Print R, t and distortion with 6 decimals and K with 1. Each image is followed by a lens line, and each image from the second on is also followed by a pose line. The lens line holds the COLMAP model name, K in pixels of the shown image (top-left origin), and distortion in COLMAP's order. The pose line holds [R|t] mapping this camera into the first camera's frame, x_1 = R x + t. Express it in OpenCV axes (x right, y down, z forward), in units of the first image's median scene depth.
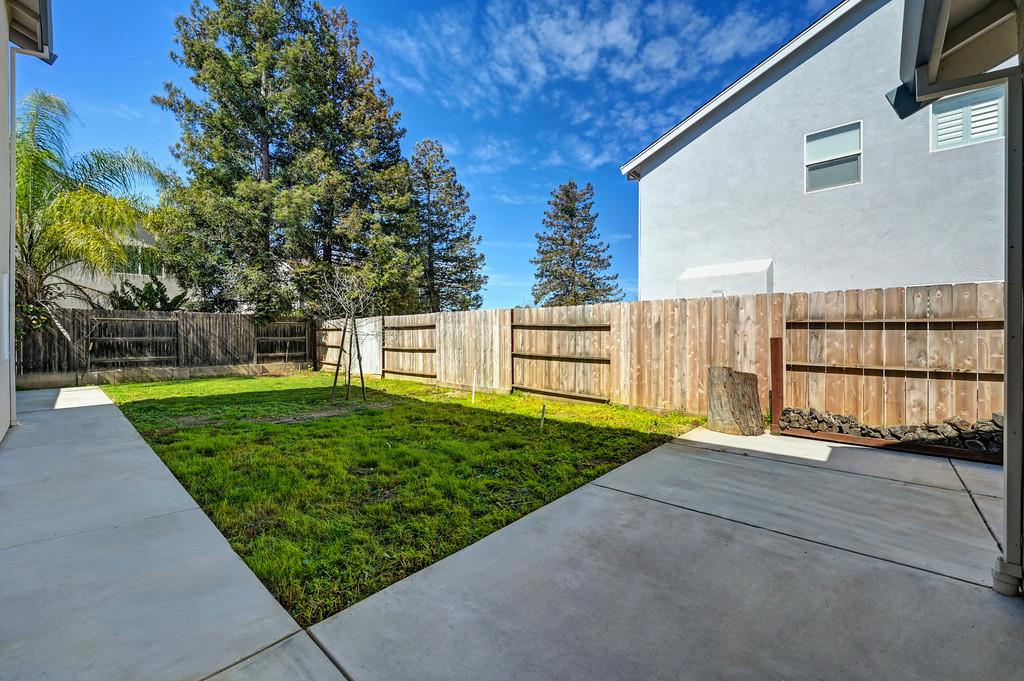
lens RADIAL K [[405.3, 0, 506.1], [0, 405.3, 339.4], [0, 0, 1]] dist [-0.001266, -0.000169]
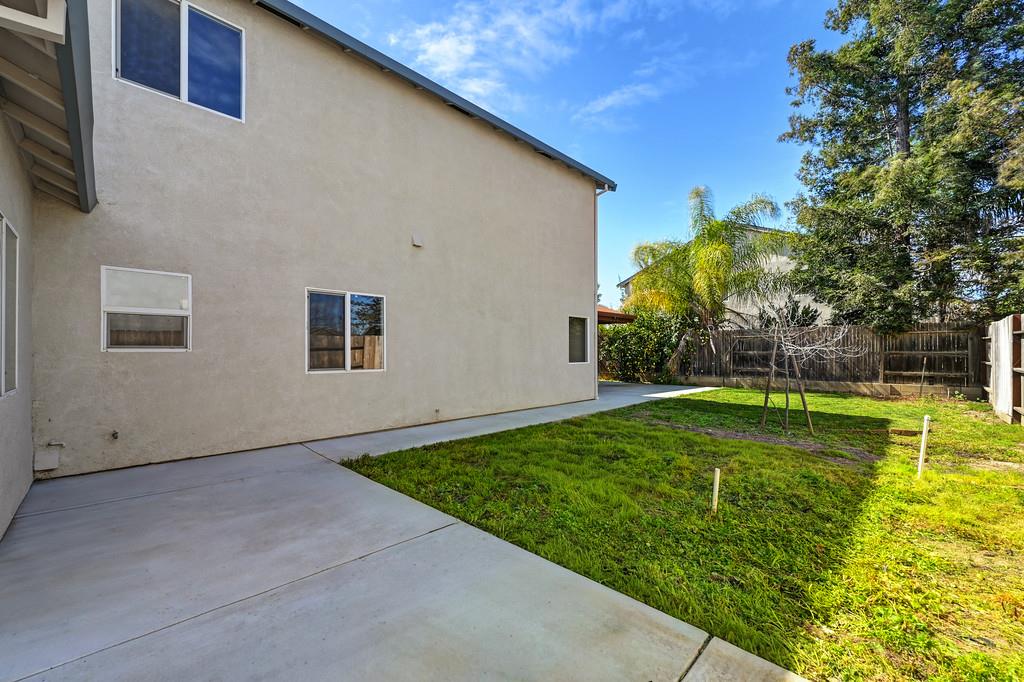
lens RADIAL K [[405.3, 0, 511.4], [0, 405.3, 349.1], [0, 0, 1]] dist [-0.001266, -0.000169]
pose [[-0.037660, -0.006969, -0.999266, 0.257356], [-0.009301, 0.999935, -0.006623, 0.003256], [0.999247, 0.009044, -0.037722, 0.285876]]
